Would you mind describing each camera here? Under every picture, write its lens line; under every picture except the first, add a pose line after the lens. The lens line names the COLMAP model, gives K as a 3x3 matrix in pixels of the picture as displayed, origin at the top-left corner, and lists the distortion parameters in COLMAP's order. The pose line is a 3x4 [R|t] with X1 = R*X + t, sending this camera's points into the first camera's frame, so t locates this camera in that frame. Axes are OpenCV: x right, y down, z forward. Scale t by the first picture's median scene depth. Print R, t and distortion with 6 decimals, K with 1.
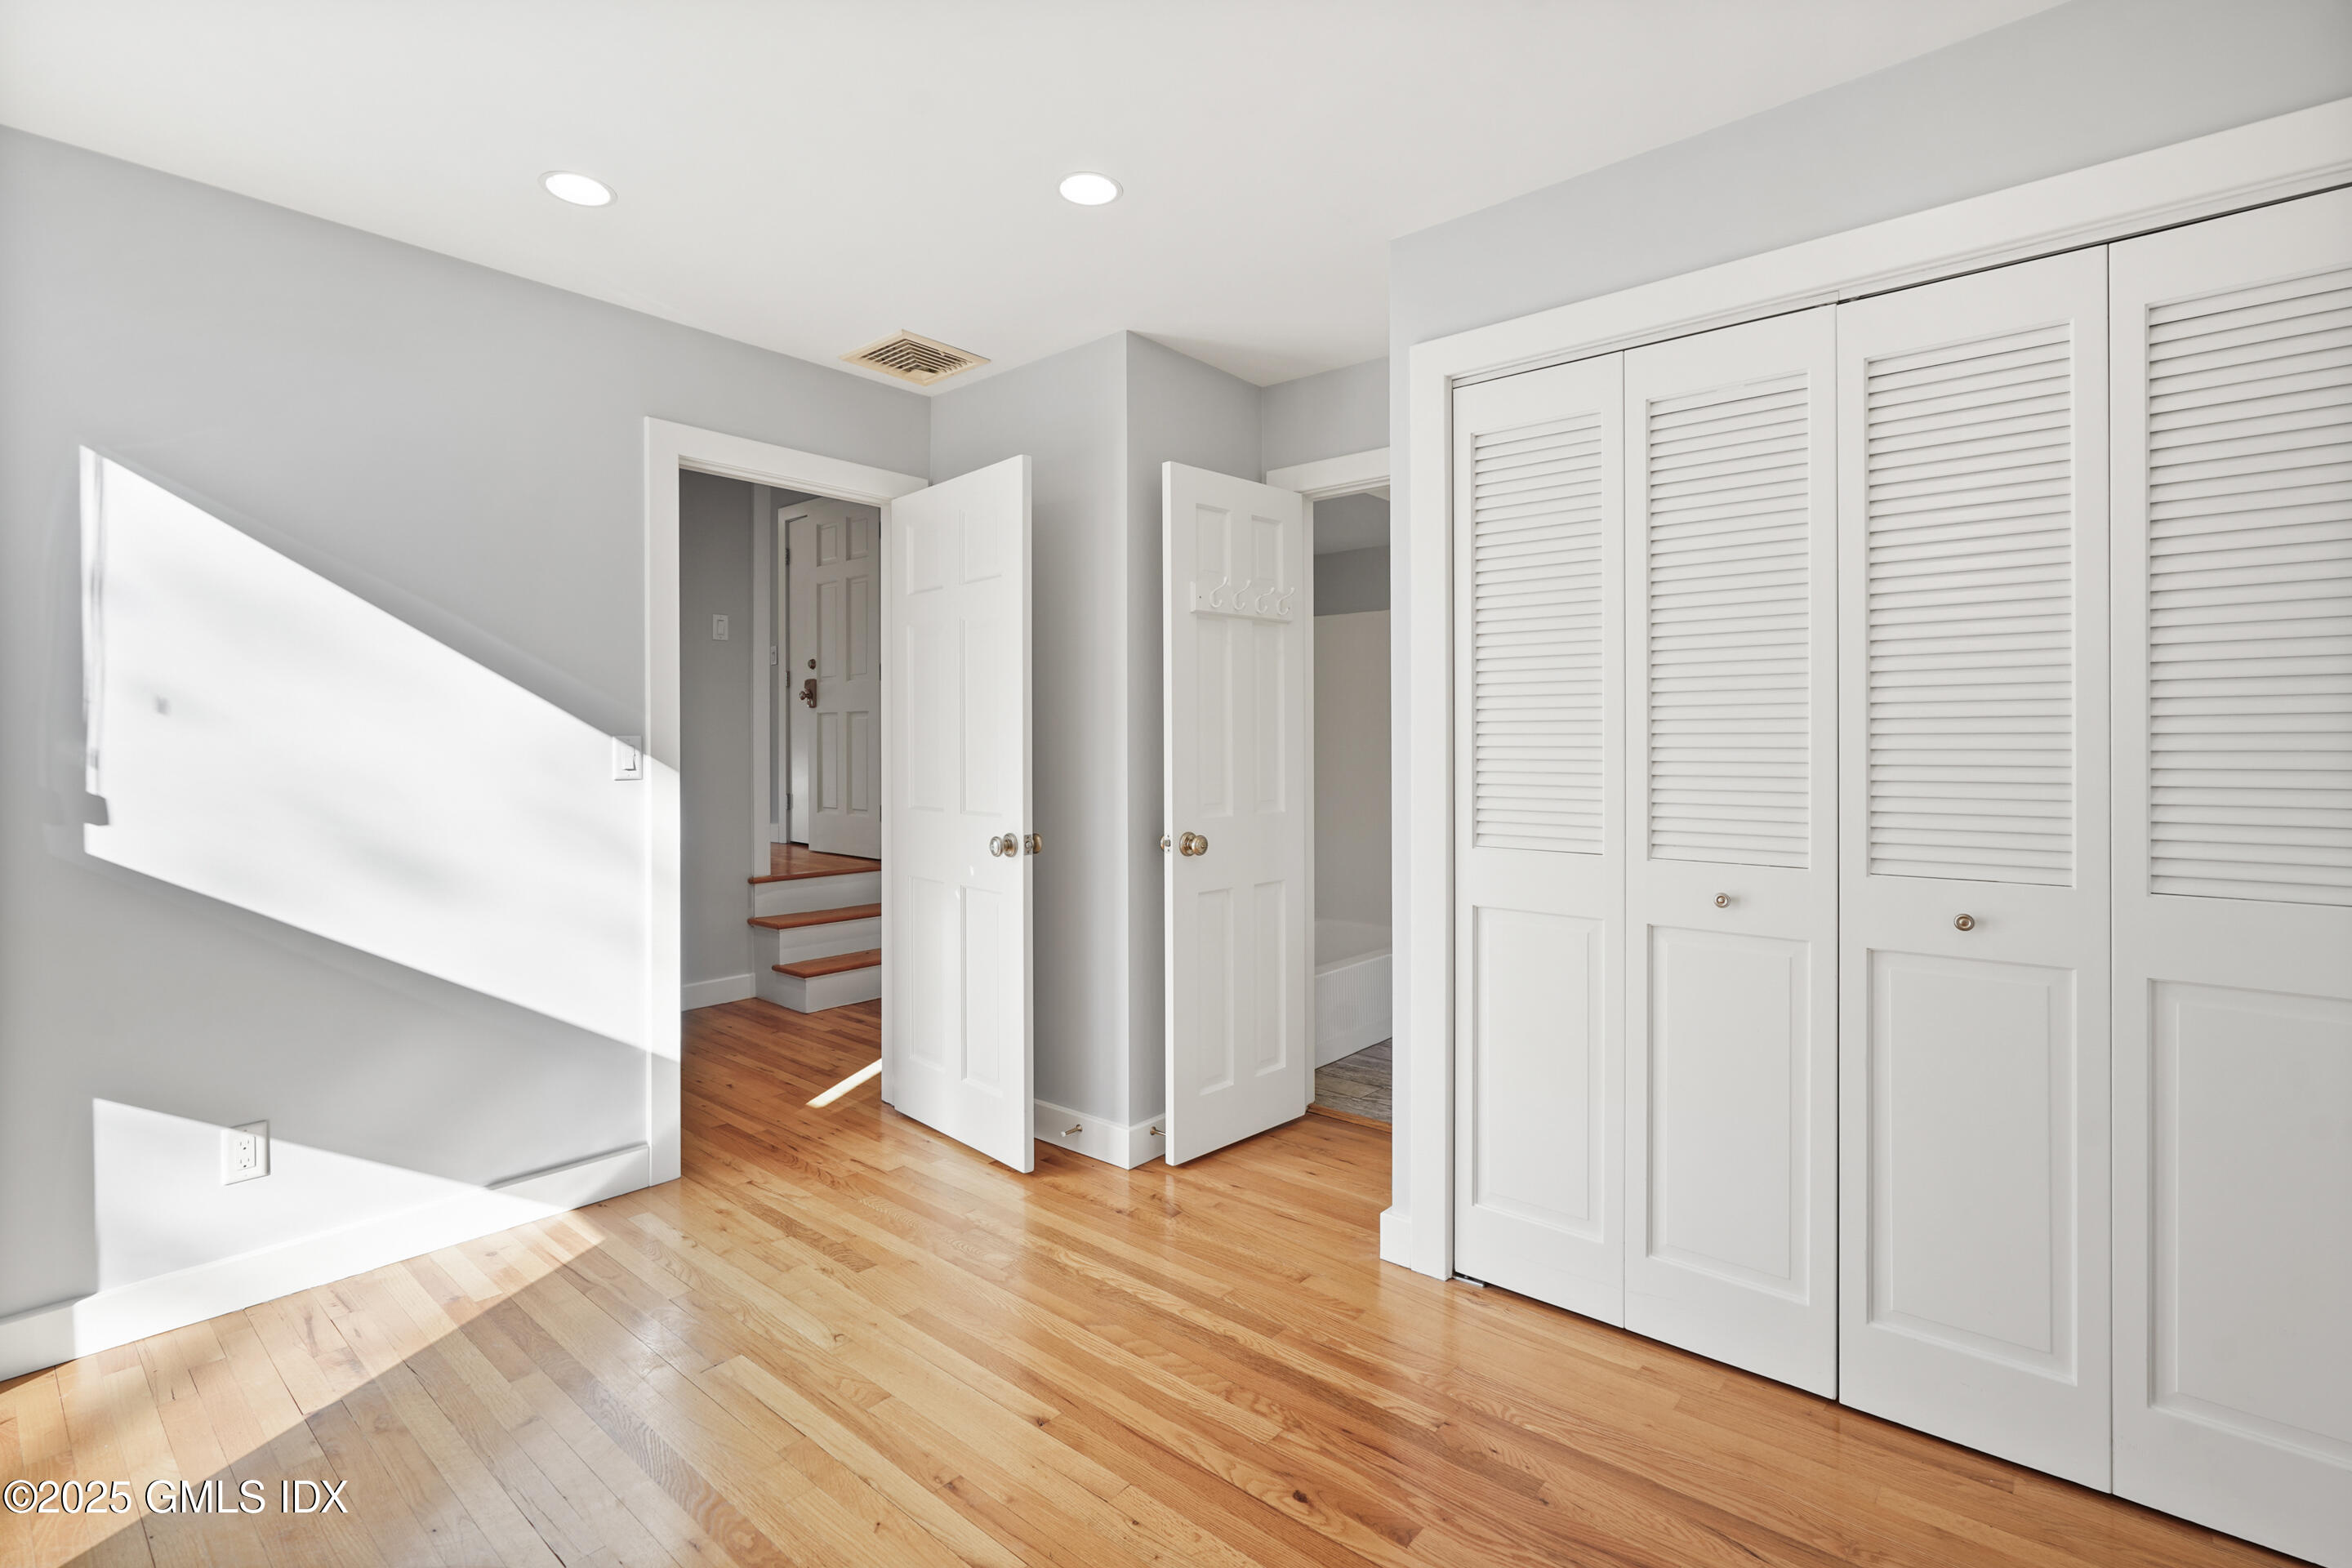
lens RADIAL K [[1071.0, 0, 1180.1], [0, 1071.0, 768.0], [0, 0, 1]] dist [-0.013950, 0.002784]
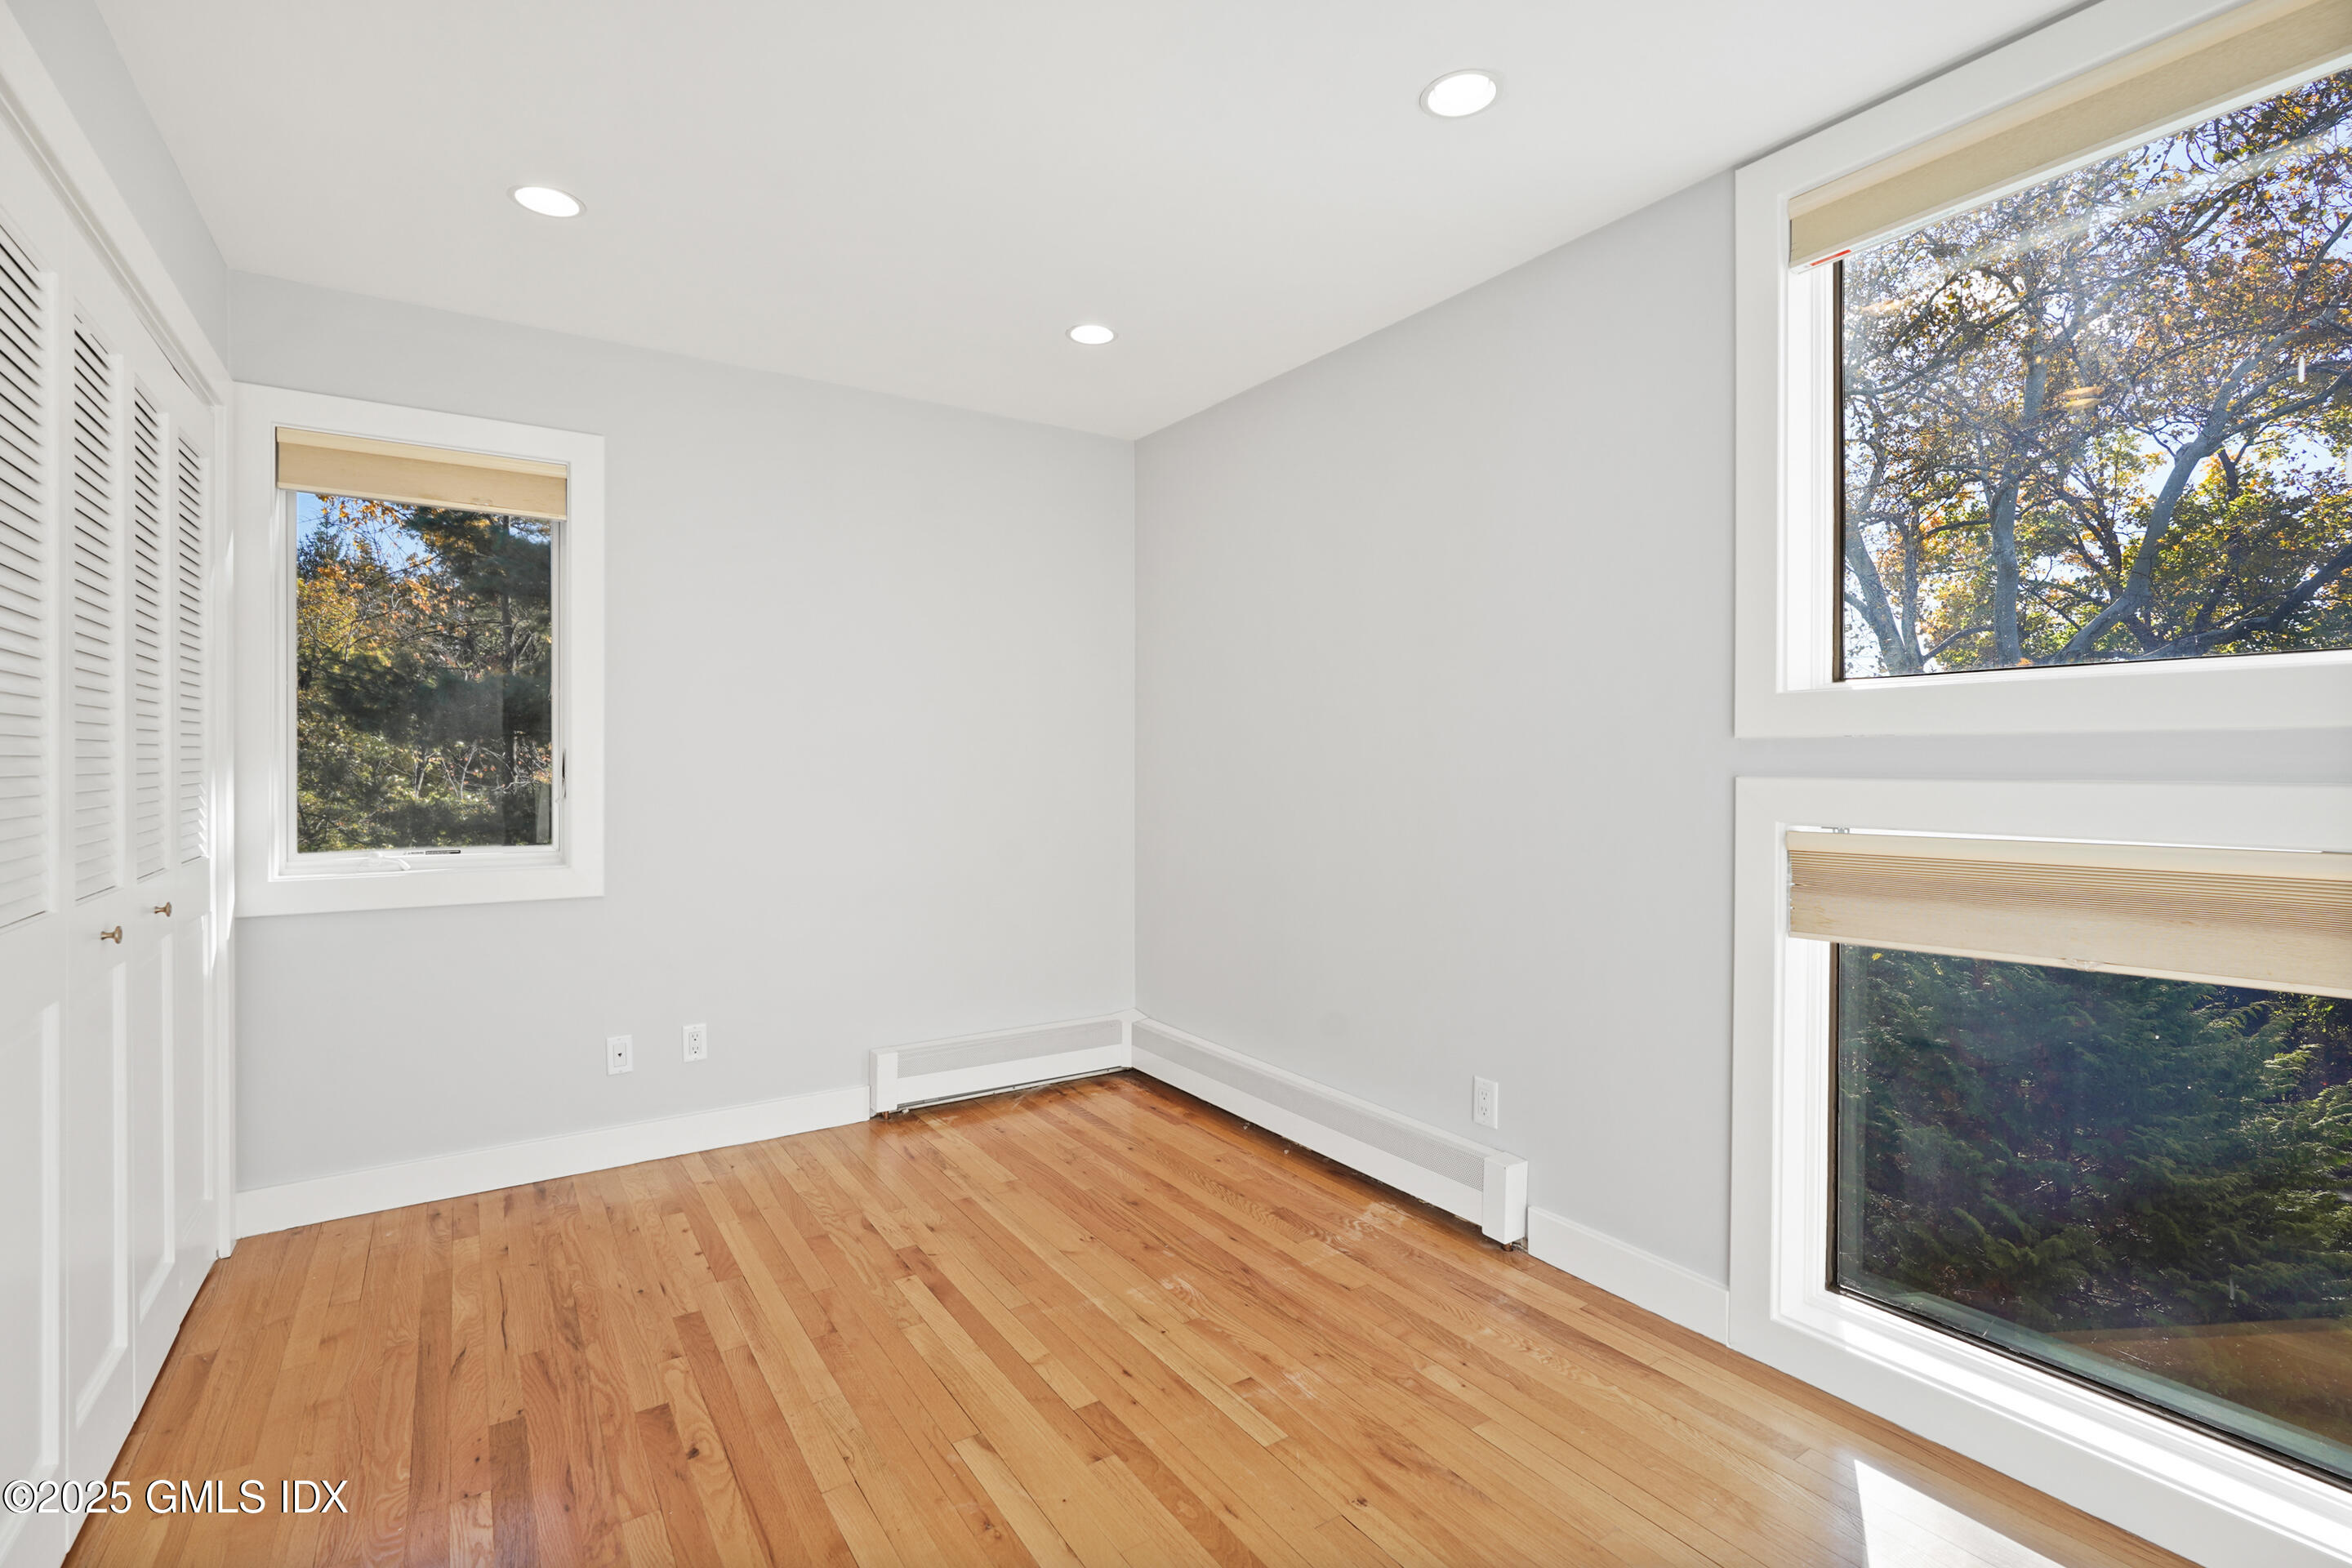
lens RADIAL K [[1071.0, 0, 1180.6], [0, 1071.0, 775.1], [0, 0, 1]] dist [-0.013950, 0.002784]
pose [[-0.968171, -0.006262, 0.250212, -0.624527], [-0.003672, 0.999935, 0.010817, -0.017402], [-0.250264, 0.009554, -0.968131, 1.891886]]
